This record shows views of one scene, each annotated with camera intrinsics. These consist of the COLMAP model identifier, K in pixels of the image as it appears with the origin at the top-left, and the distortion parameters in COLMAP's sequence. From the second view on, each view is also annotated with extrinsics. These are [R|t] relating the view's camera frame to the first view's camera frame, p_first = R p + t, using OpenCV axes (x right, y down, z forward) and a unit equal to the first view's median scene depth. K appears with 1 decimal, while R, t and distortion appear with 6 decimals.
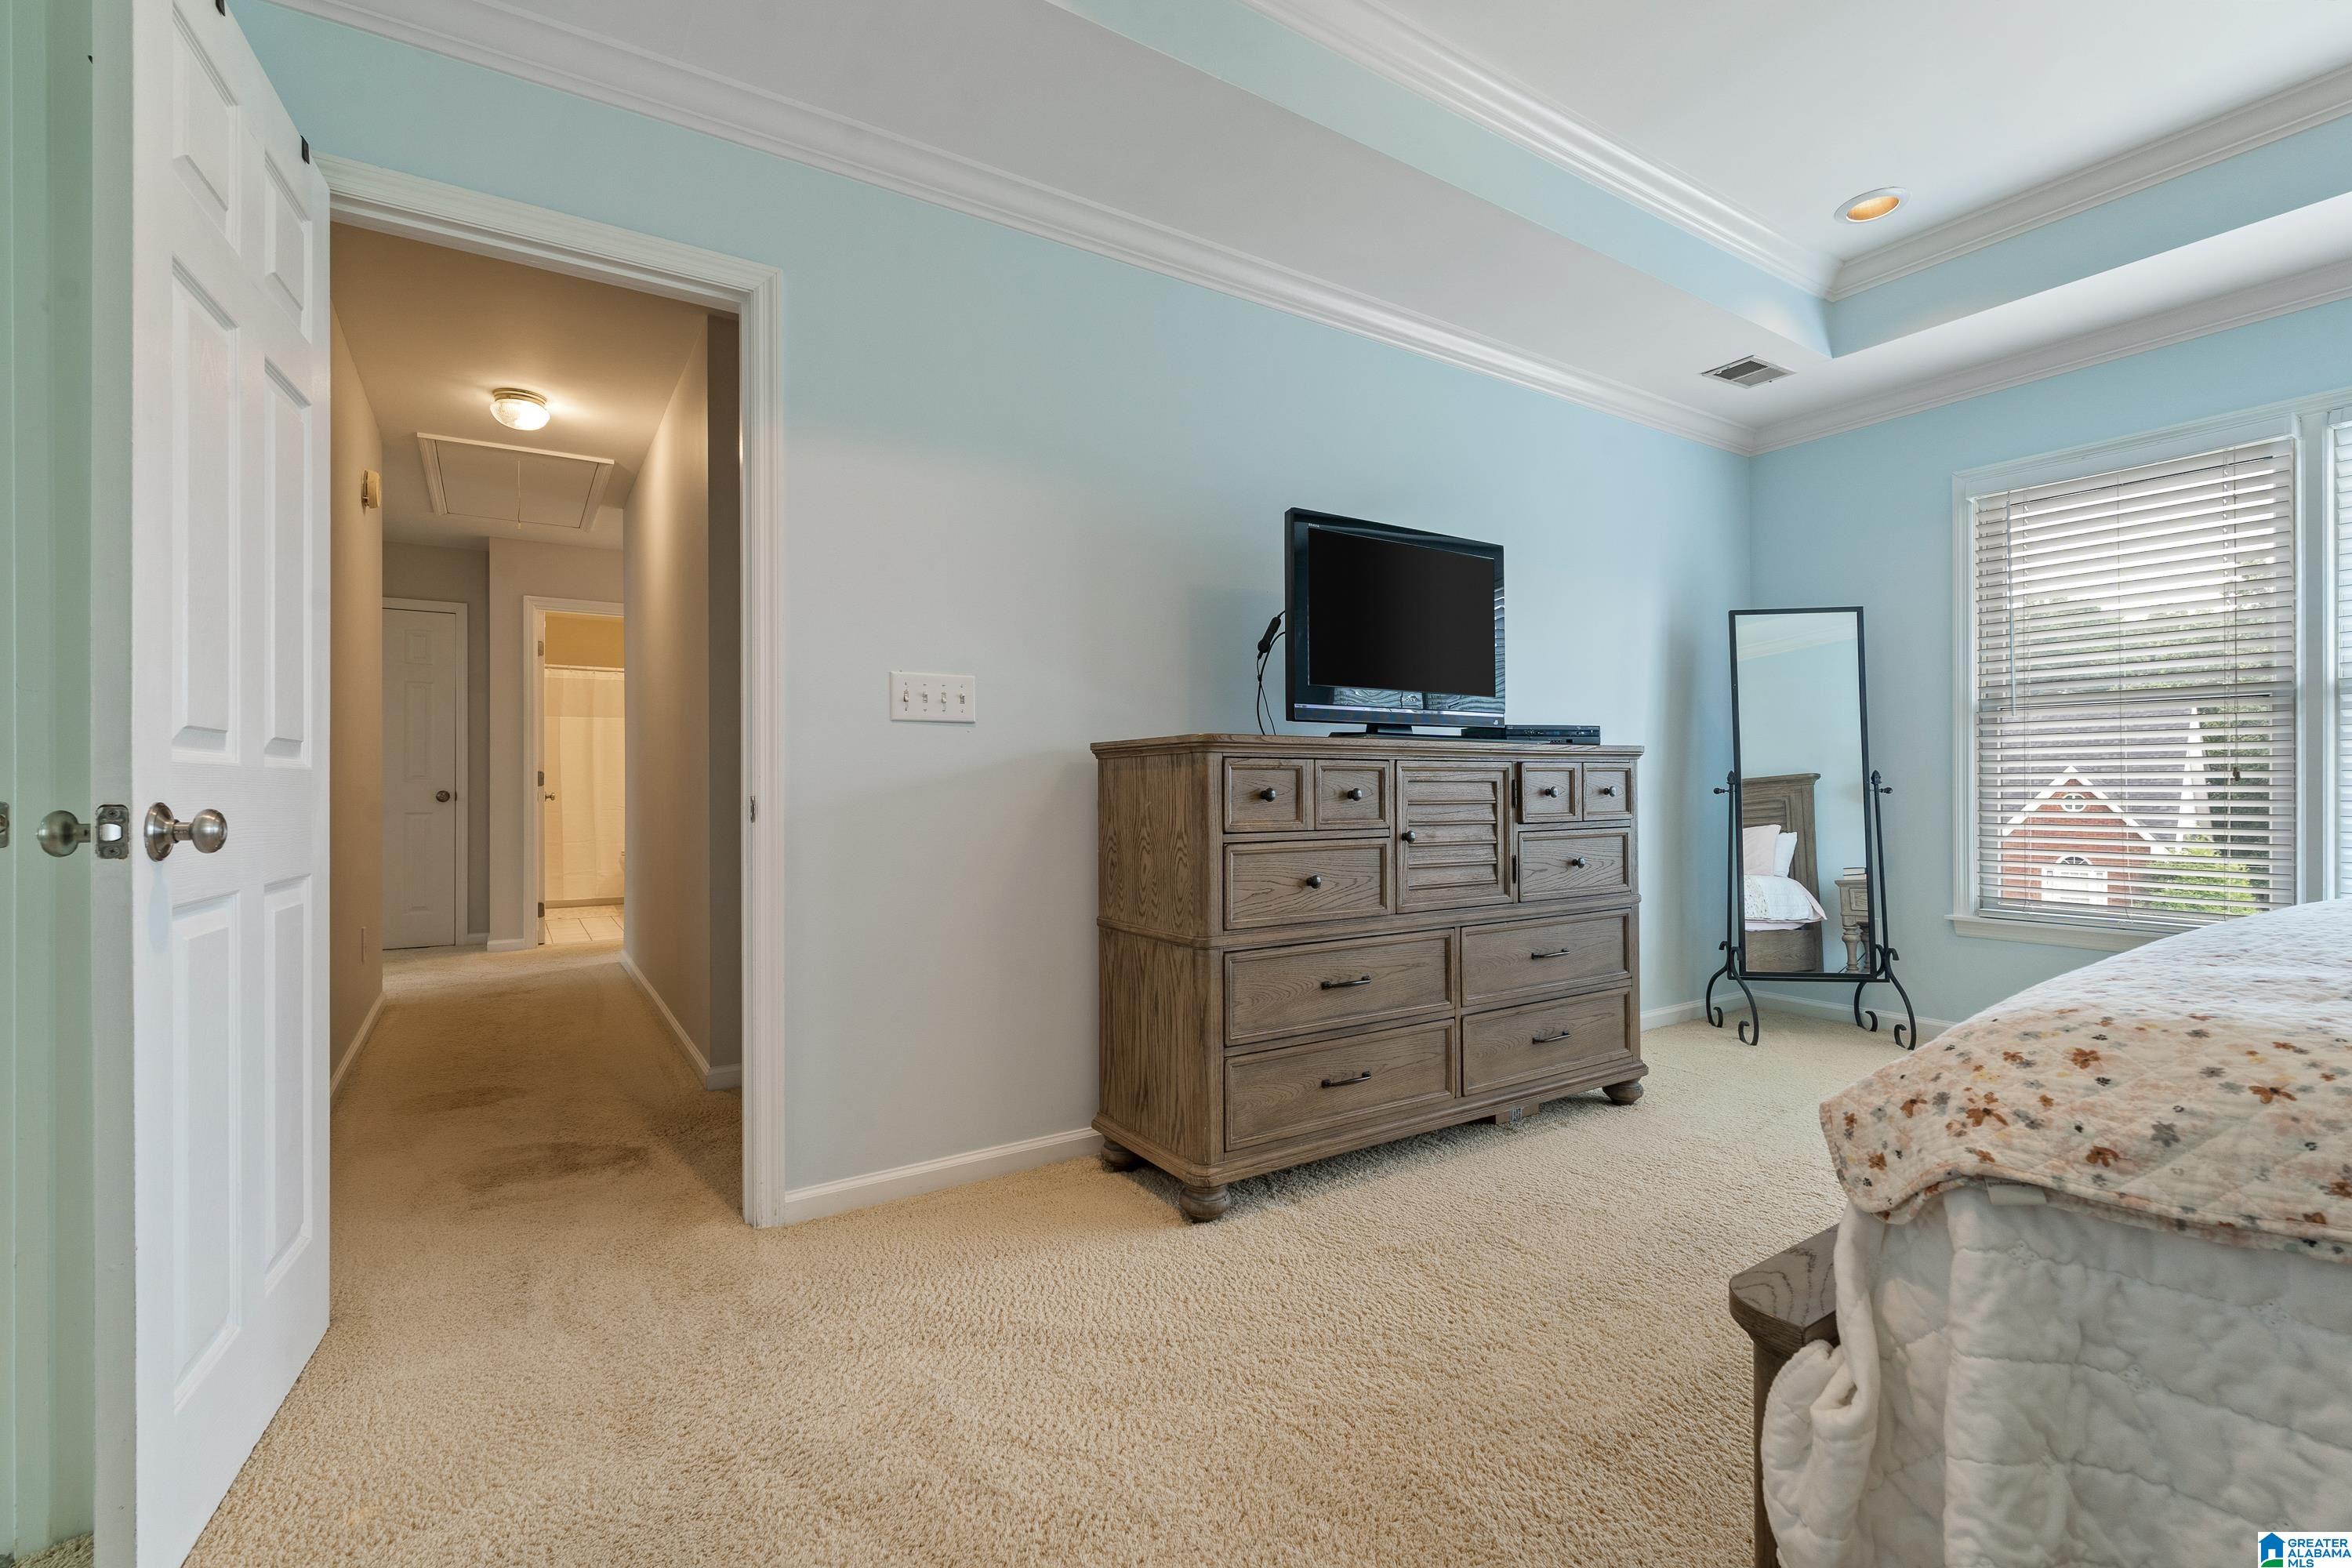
lens RADIAL K [[1063.8, 0, 1191.9], [0, 1063.8, 787.8], [0, 0, 1]] dist [0.000392, 0.000167]
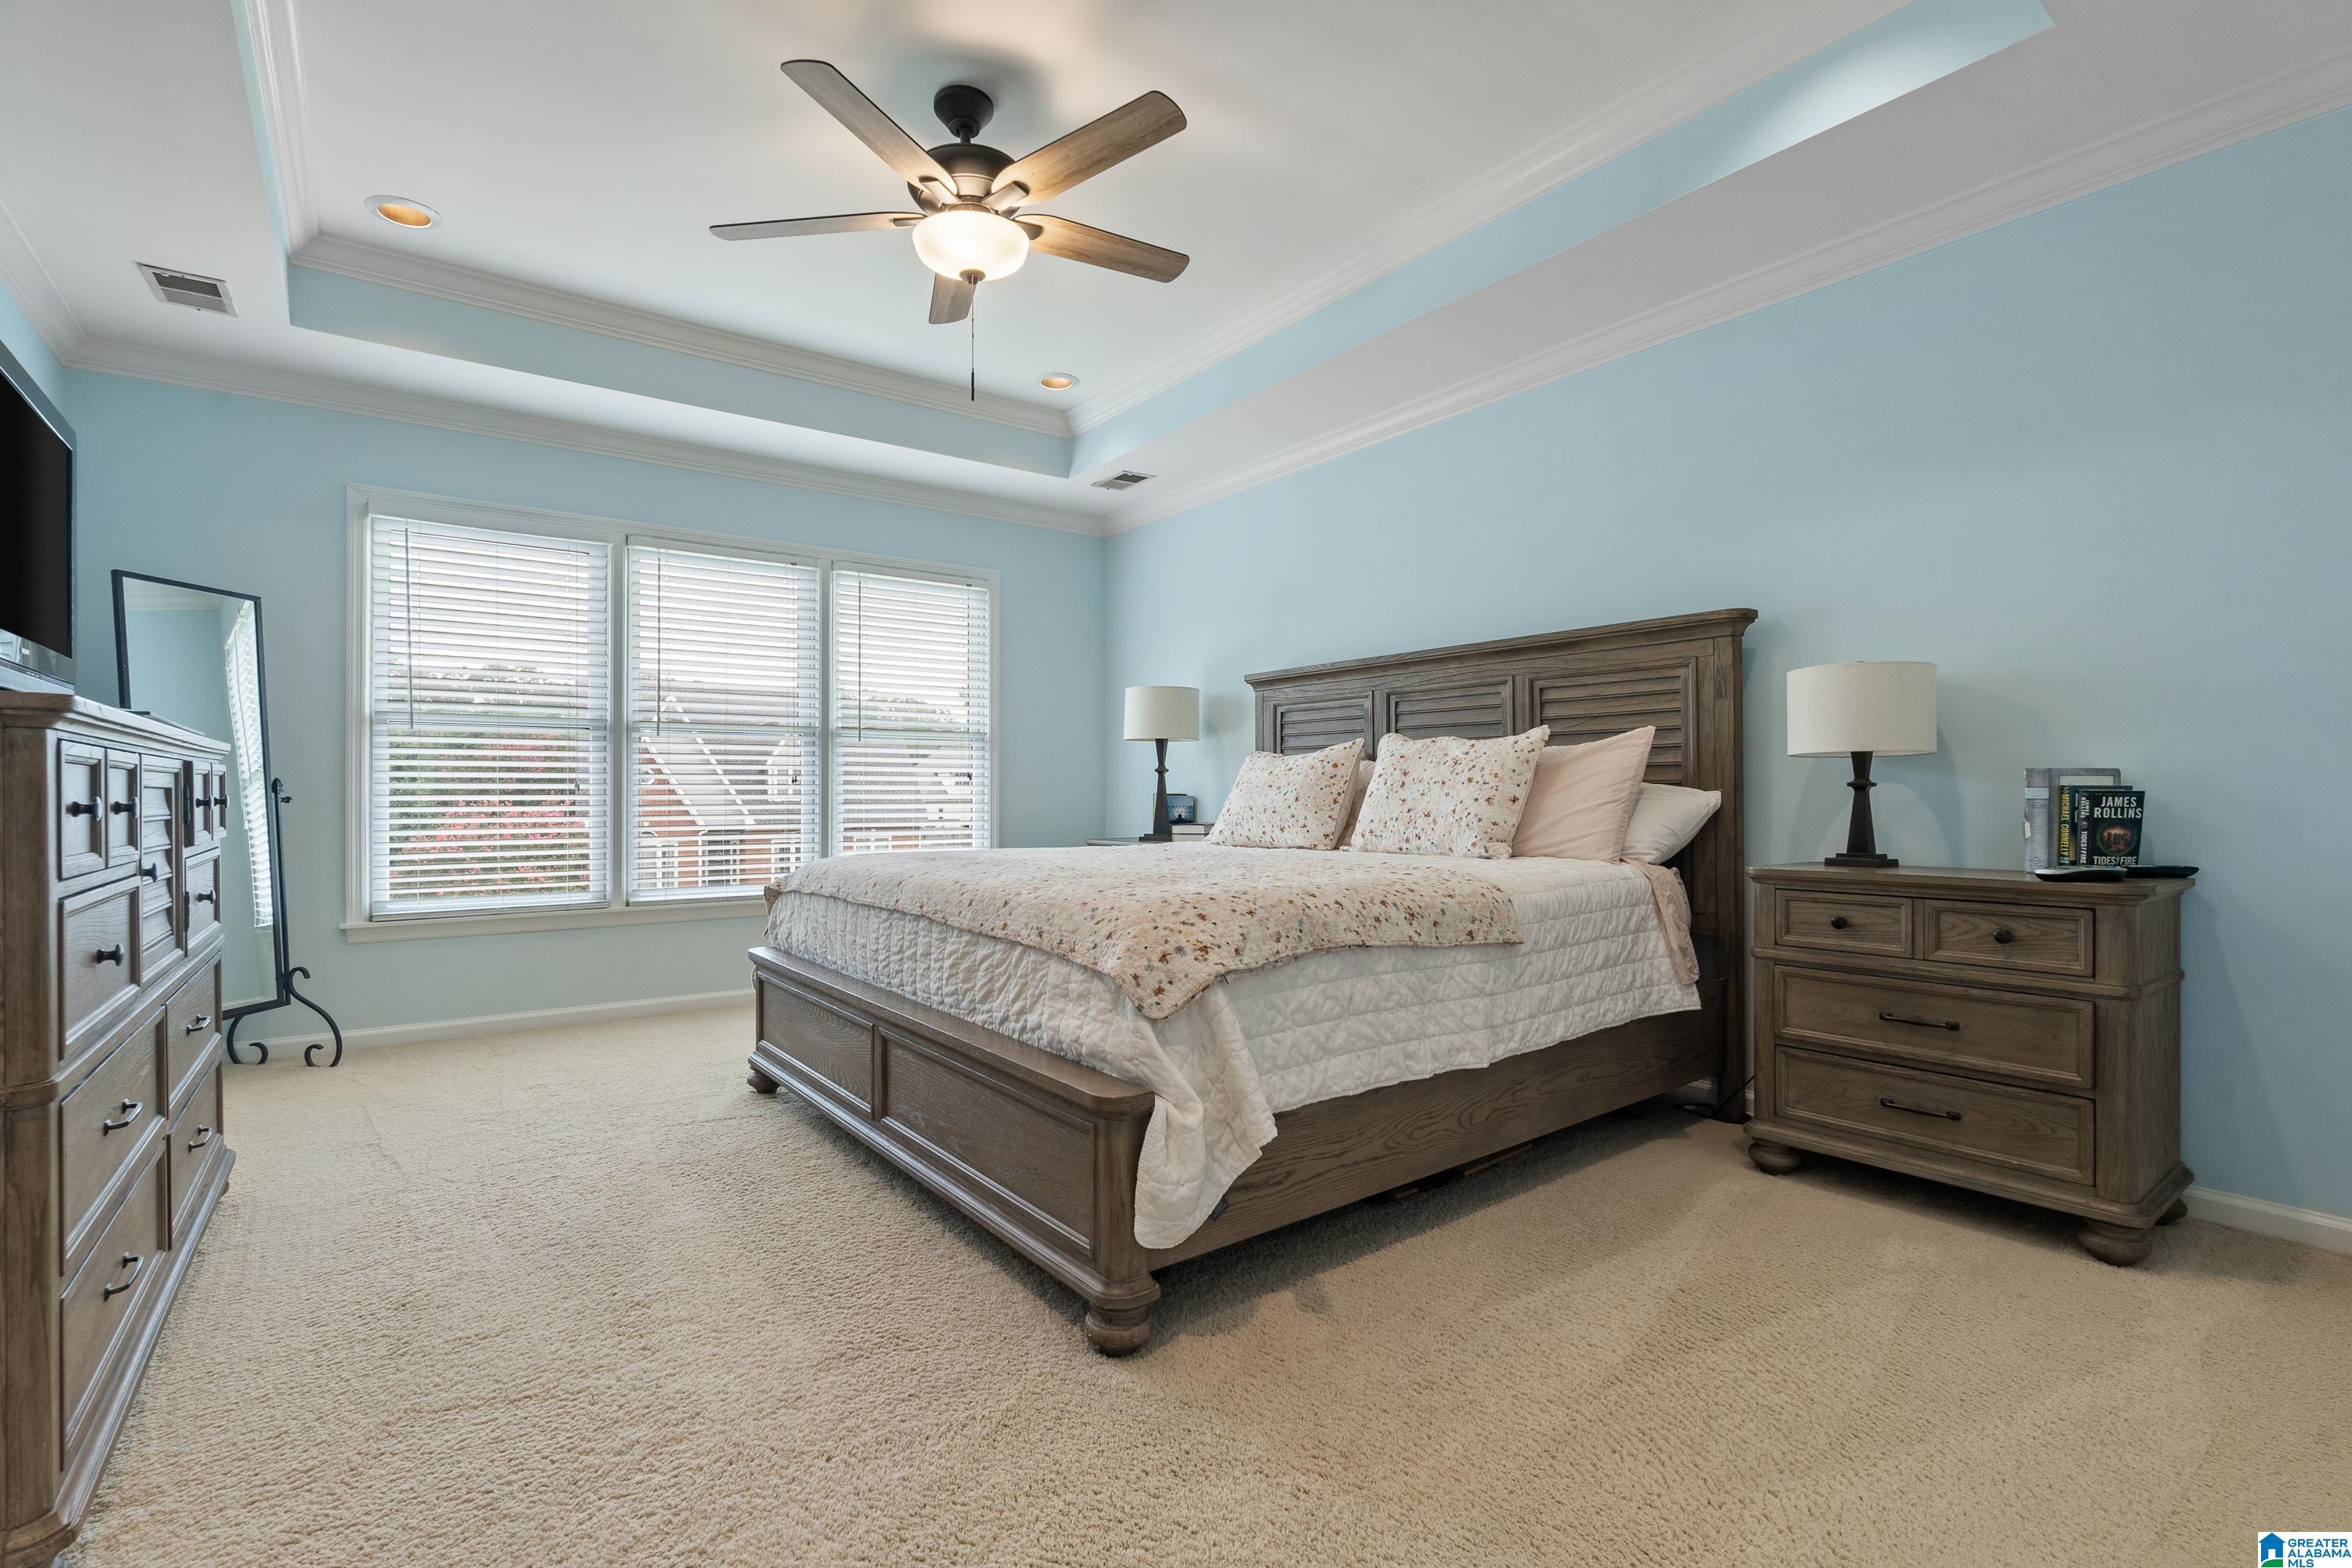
lens RADIAL K [[1063.8, 0, 1181.8], [0, 1063.8, 789.1], [0, 0, 1]] dist [0.000392, 0.000167]
pose [[-0.071241, 0.006580, 0.997437, -0.385094], [-0.000356, 0.999978, -0.006622, -0.000876], [-0.997459, -0.000827, -0.071237, 0.328276]]
